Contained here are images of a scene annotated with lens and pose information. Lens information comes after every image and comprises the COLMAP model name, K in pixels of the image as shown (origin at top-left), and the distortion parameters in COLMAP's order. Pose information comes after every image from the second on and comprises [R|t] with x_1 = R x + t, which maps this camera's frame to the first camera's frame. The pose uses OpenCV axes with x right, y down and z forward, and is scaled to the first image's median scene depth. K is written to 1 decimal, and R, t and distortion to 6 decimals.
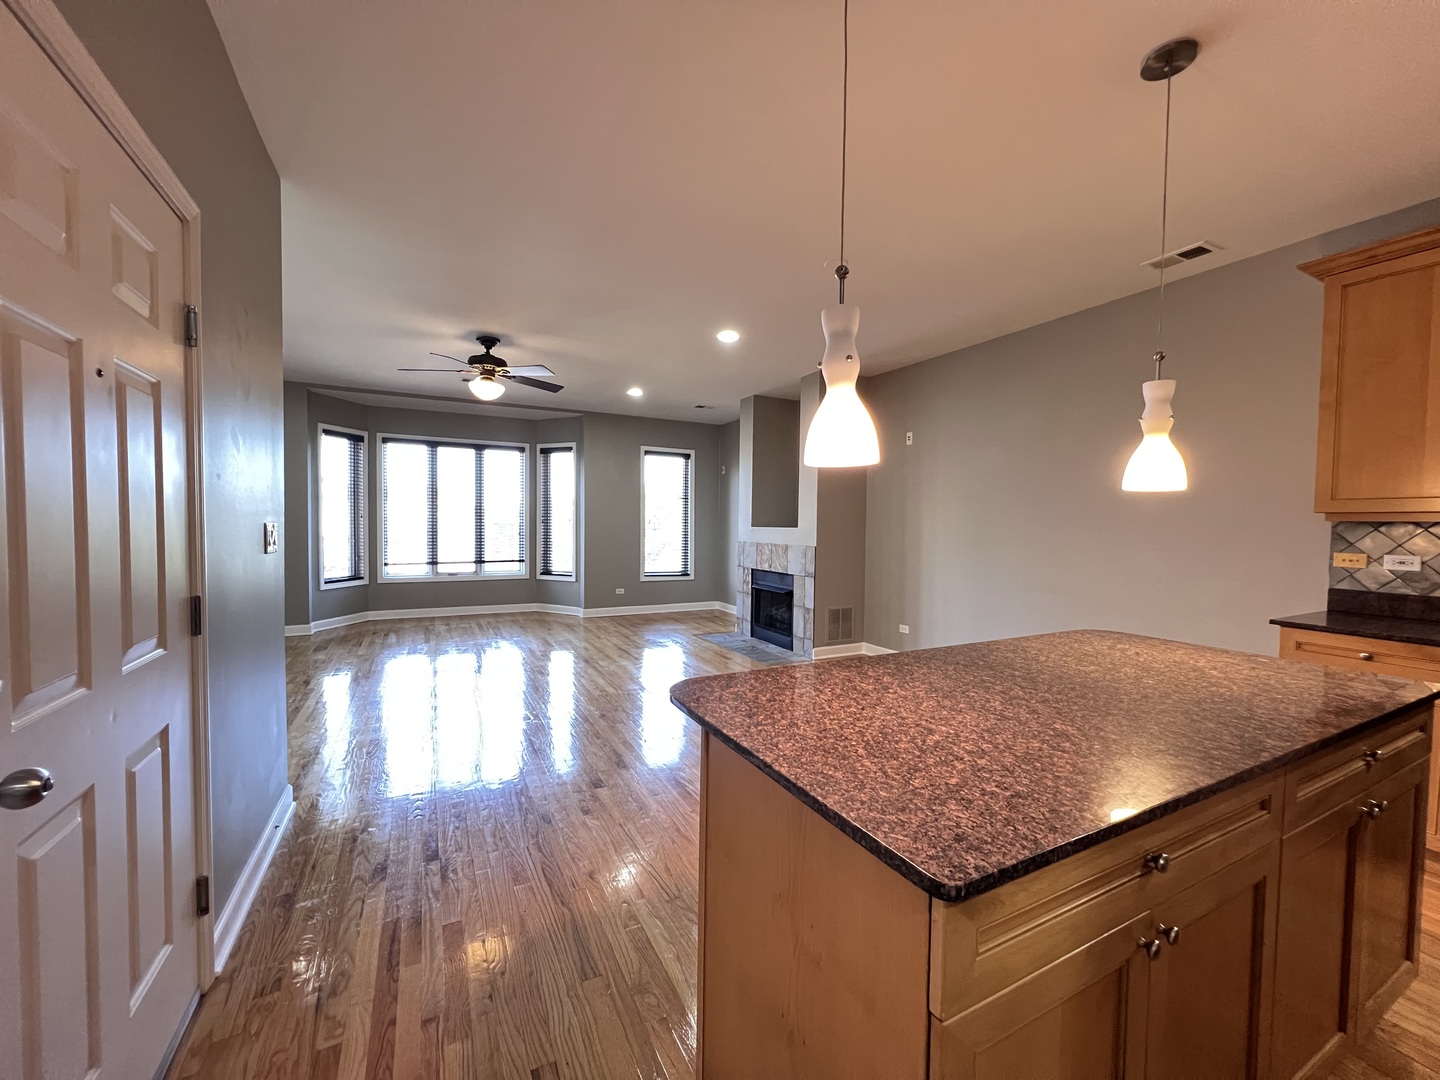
lens RADIAL K [[578.0, 0, 726.4], [0, 578.0, 536.5], [0, 0, 1]] dist [-0.003311, 0.000020]
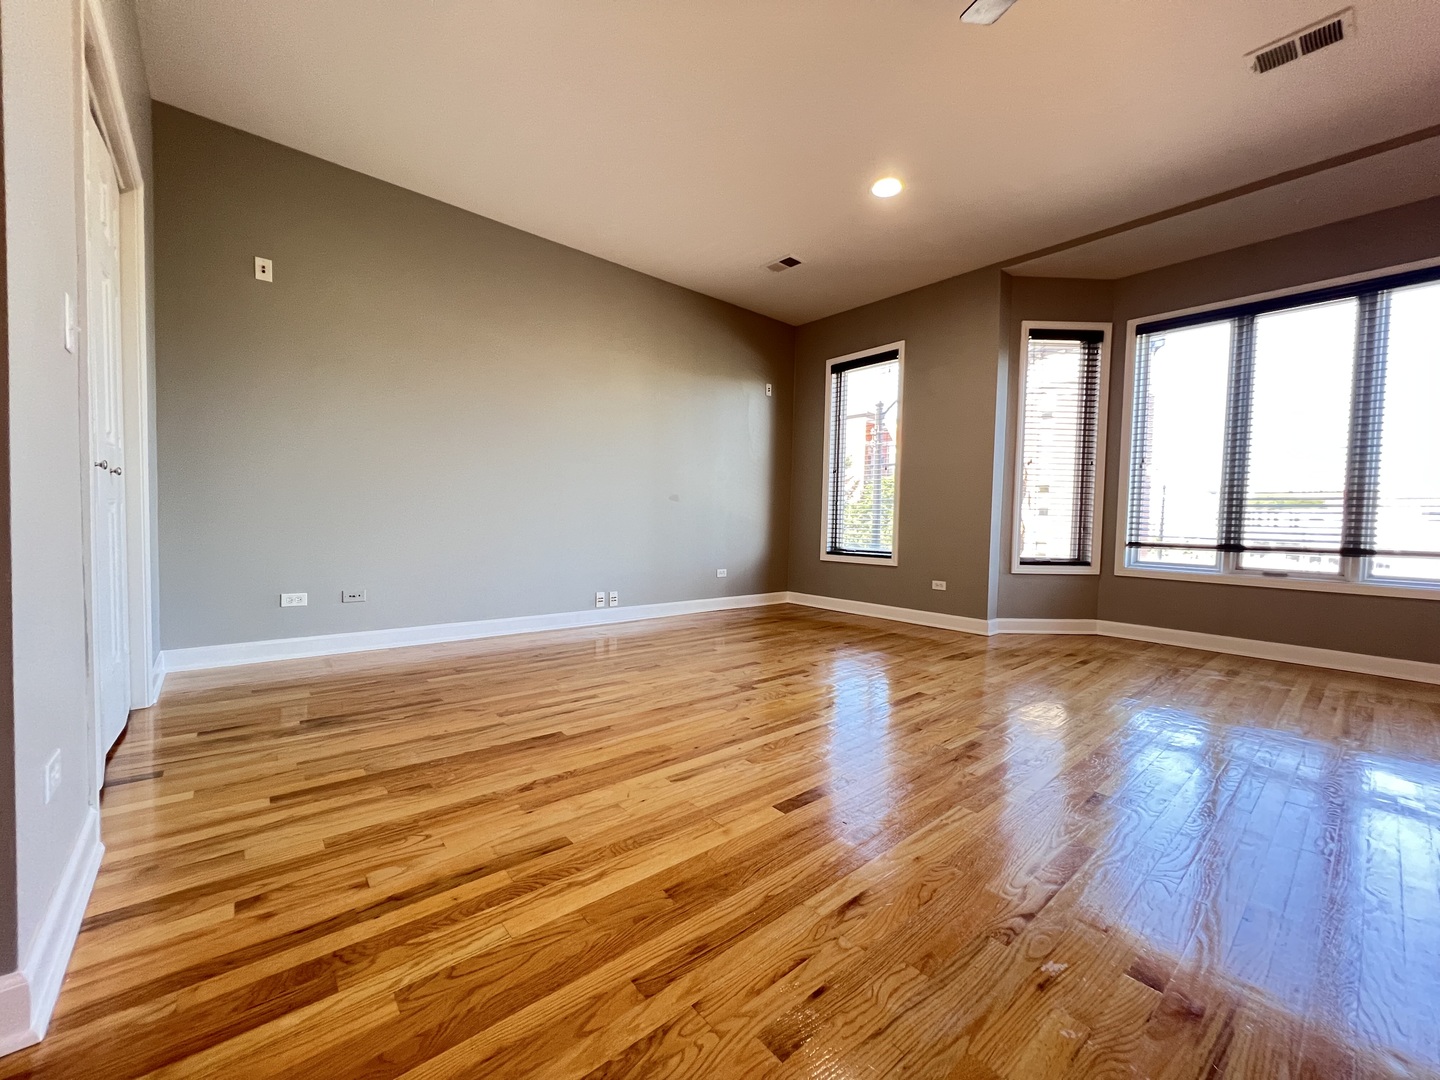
lens RADIAL K [[572.9, 0, 719.7], [0, 572.9, 543.3], [0, 0, 1]] dist [-0.003912, -0.000056]
pose [[0.225484, 0.031912, -0.973724, -0.126497], [-0.044804, 0.998746, 0.022357, 0.054219], [0.973216, 0.038585, 0.226631, 0.479236]]
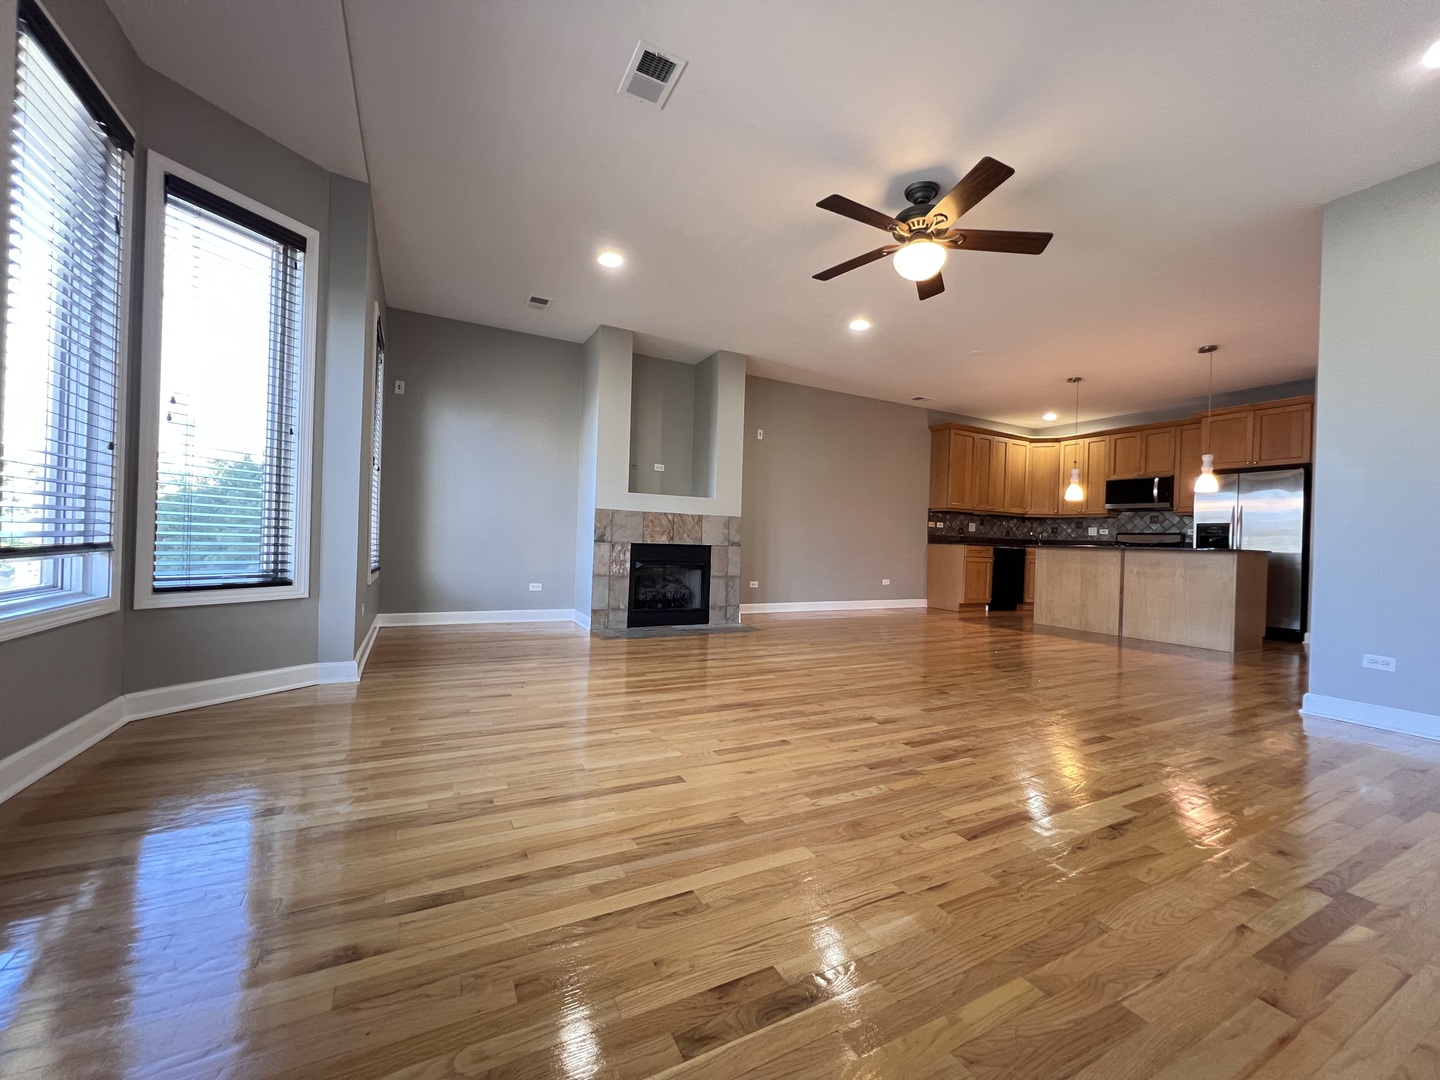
lens RADIAL K [[572.9, 0, 722.4], [0, 572.9, 539.6], [0, 0, 1]] dist [-0.003912, -0.000056]
pose [[-0.002750, -0.008586, 0.999959, -0.705921], [-0.007075, 0.999938, 0.008566, 0.038980], [-0.999971, -0.007051, -0.002811, 0.808227]]
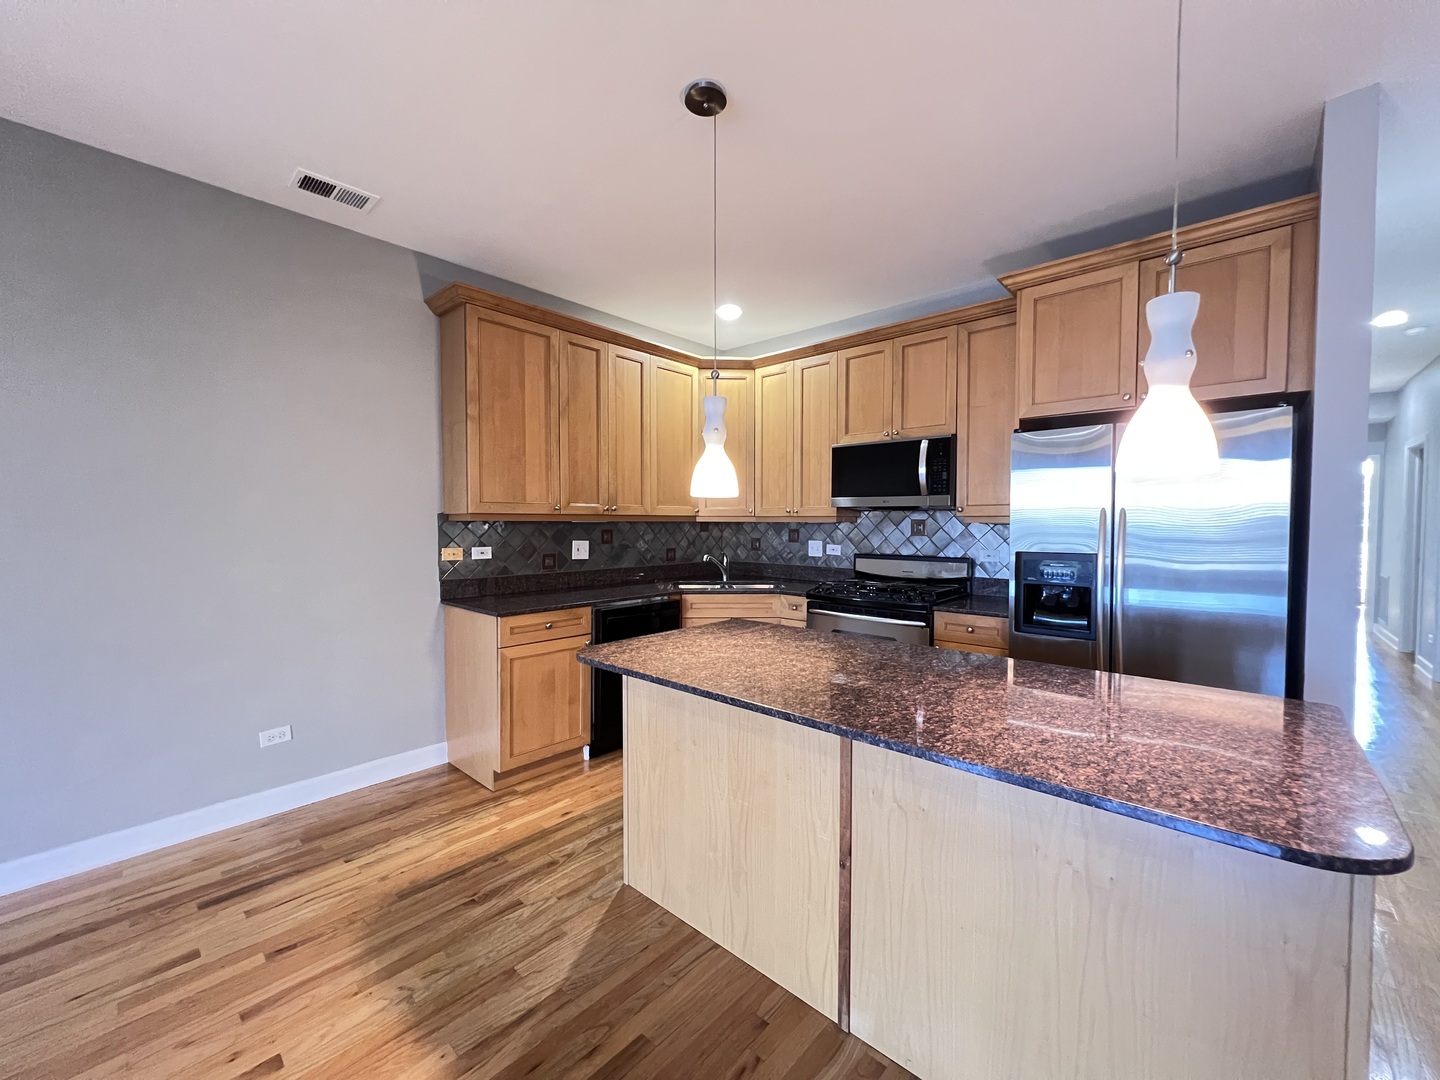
lens RADIAL K [[578.0, 0, 716.5], [0, 578.0, 543.6], [0, 0, 1]] dist [-0.003311, 0.000020]
pose [[-0.337598, -0.044976, 0.940215, -0.073402], [0.020059, 0.998287, 0.054956, -0.013316], [-0.941077, 0.037413, -0.336117, 0.349601]]
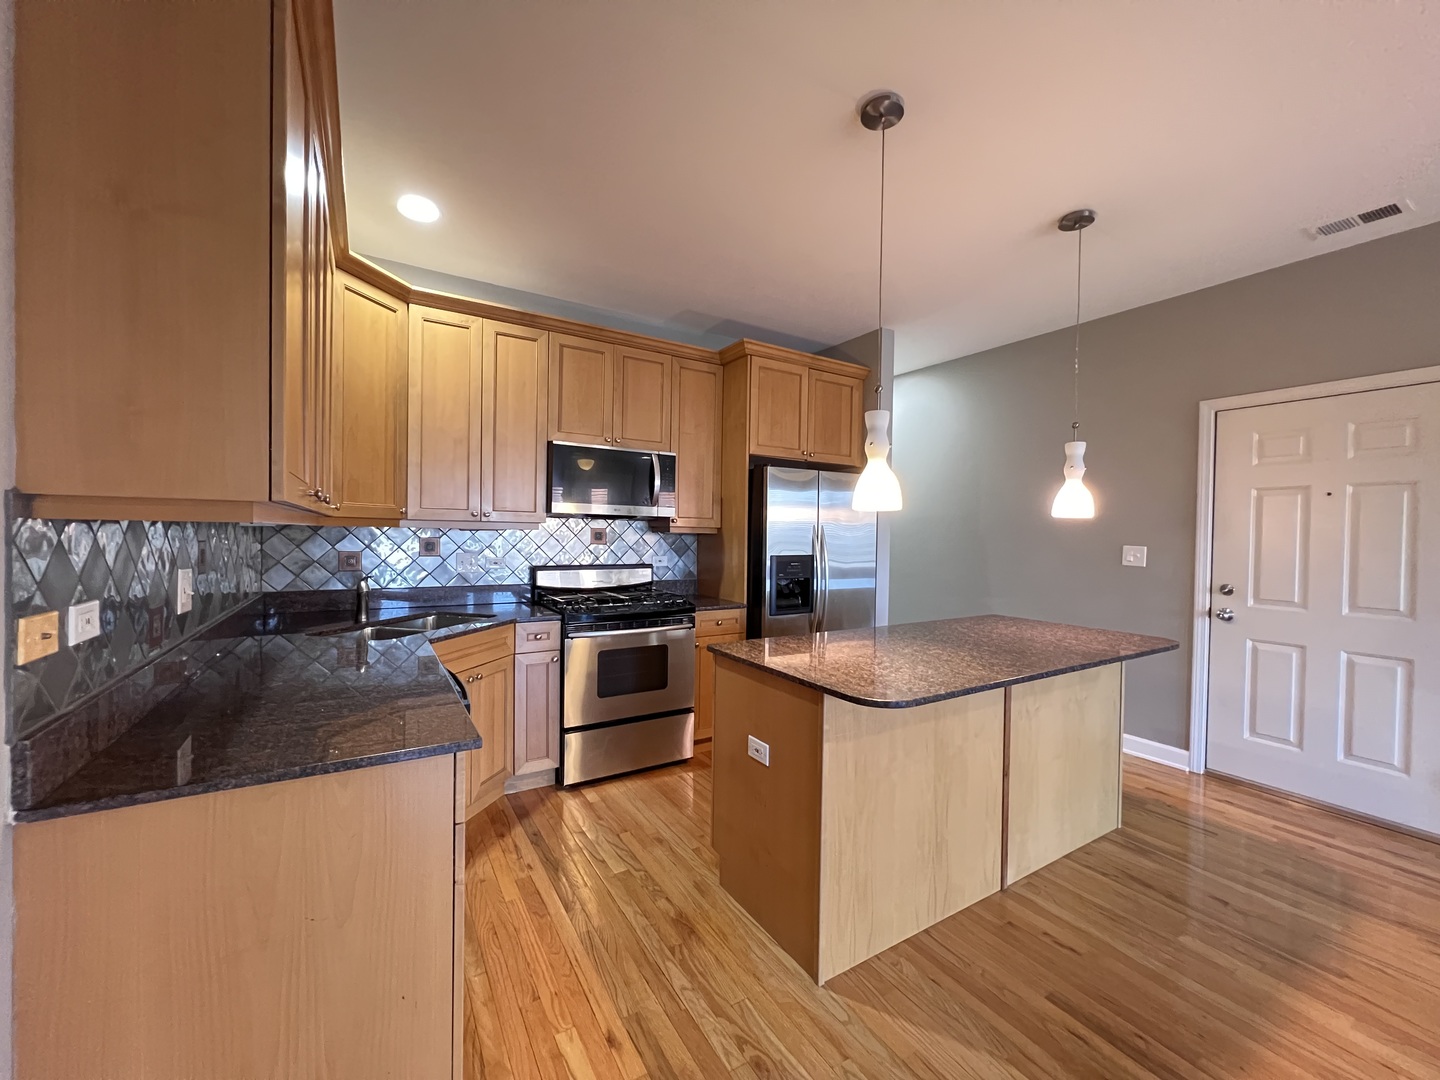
lens RADIAL K [[578.0, 0, 722.4], [0, 578.0, 546.0], [0, 0, 1]] dist [-0.003311, 0.000020]
pose [[-0.997190, -0.022451, -0.071474, 0.283676], [-0.025808, 0.998589, 0.046400, -0.013941], [0.070332, 0.048114, -0.996363, 0.529641]]
